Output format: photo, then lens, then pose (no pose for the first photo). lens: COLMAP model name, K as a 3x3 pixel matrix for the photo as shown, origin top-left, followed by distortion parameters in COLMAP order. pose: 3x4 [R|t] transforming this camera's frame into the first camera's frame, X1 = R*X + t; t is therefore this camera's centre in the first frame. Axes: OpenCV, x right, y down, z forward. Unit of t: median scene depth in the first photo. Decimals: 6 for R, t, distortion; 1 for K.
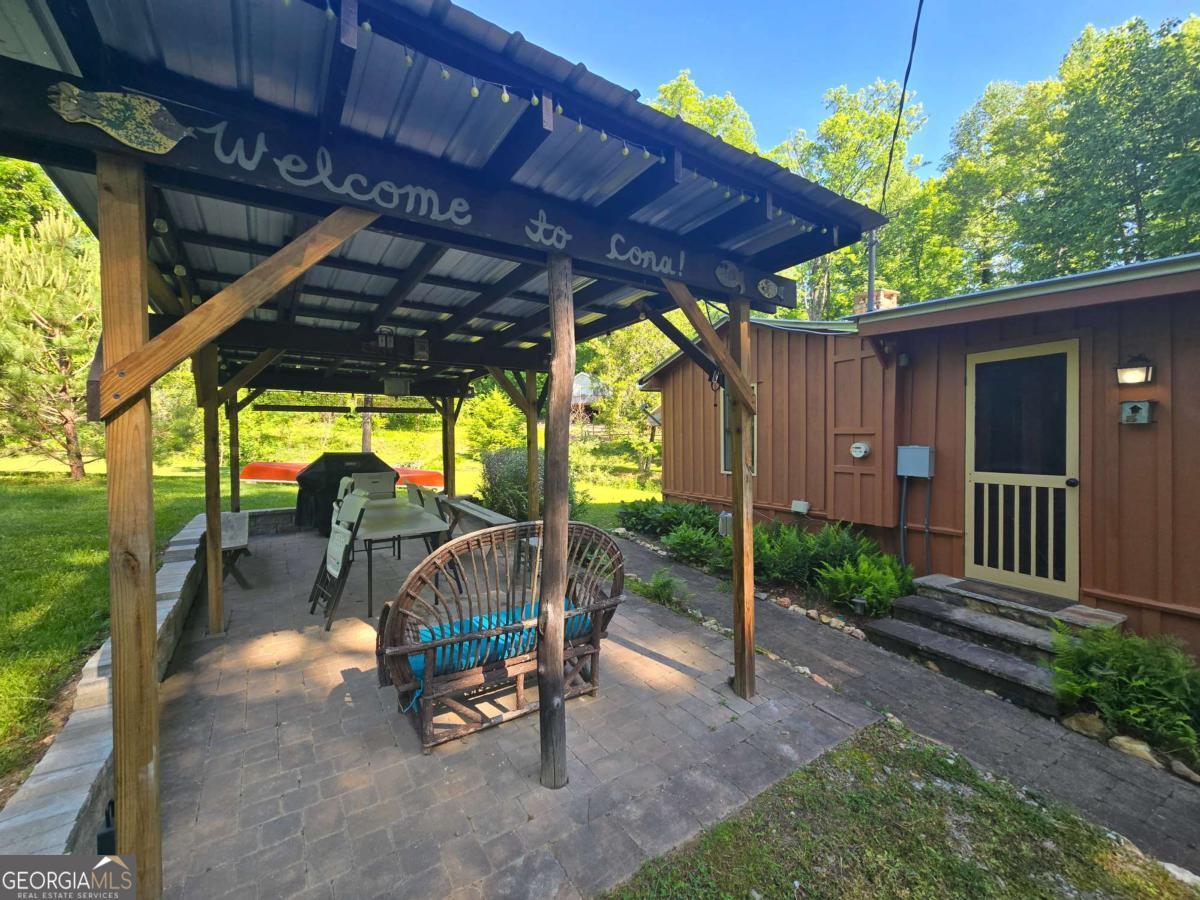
lens RADIAL K [[491.9, 0, 594.8], [0, 491.9, 444.0], [0, 0, 1]] dist [0.001370, -0.000292]
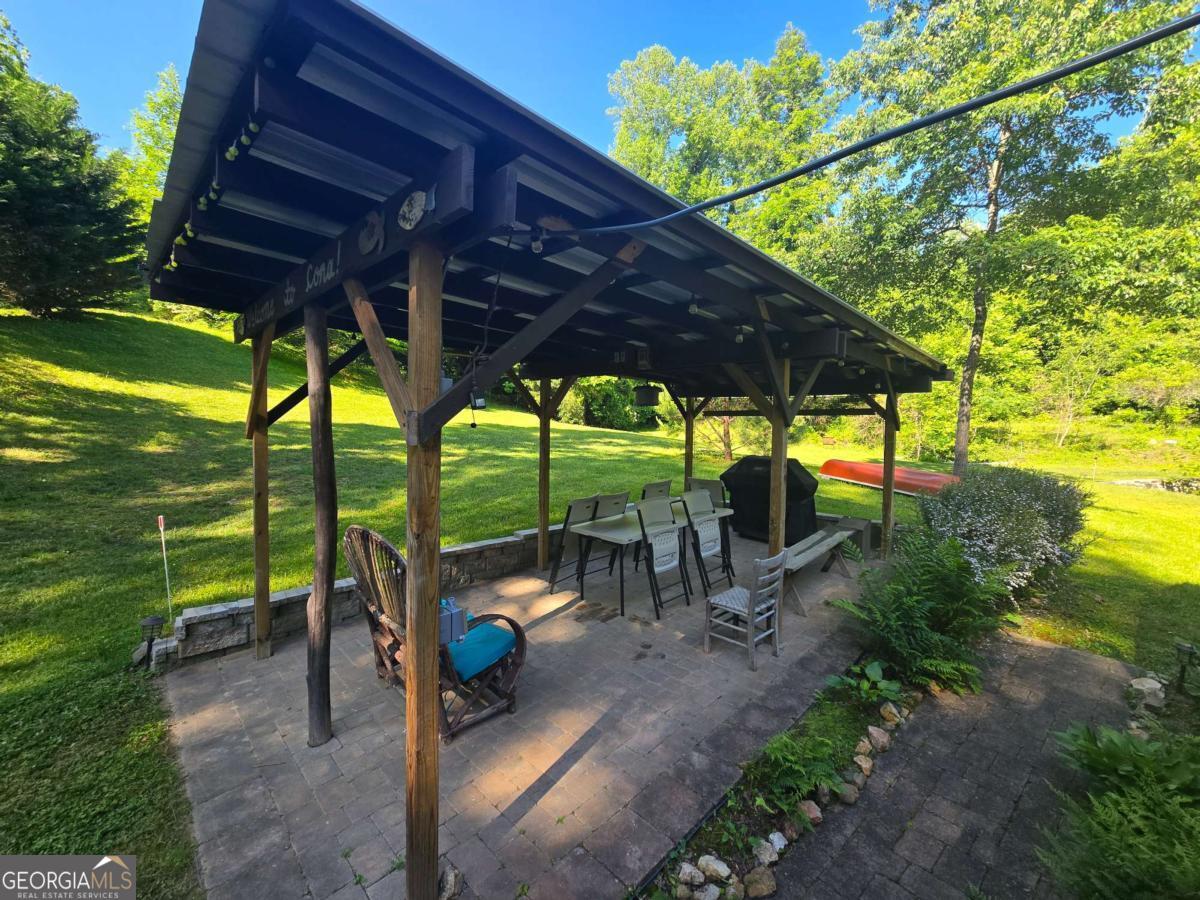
lens RADIAL K [[491.9, 0, 598.9], [0, 491.9, 447.9], [0, 0, 1]] dist [0.001370, -0.000292]
pose [[0.185333, 0.049904, -0.981408, 0.796711], [-0.025902, 0.998611, 0.045887, -0.073791], [0.982334, 0.016916, 0.186368, 0.950064]]
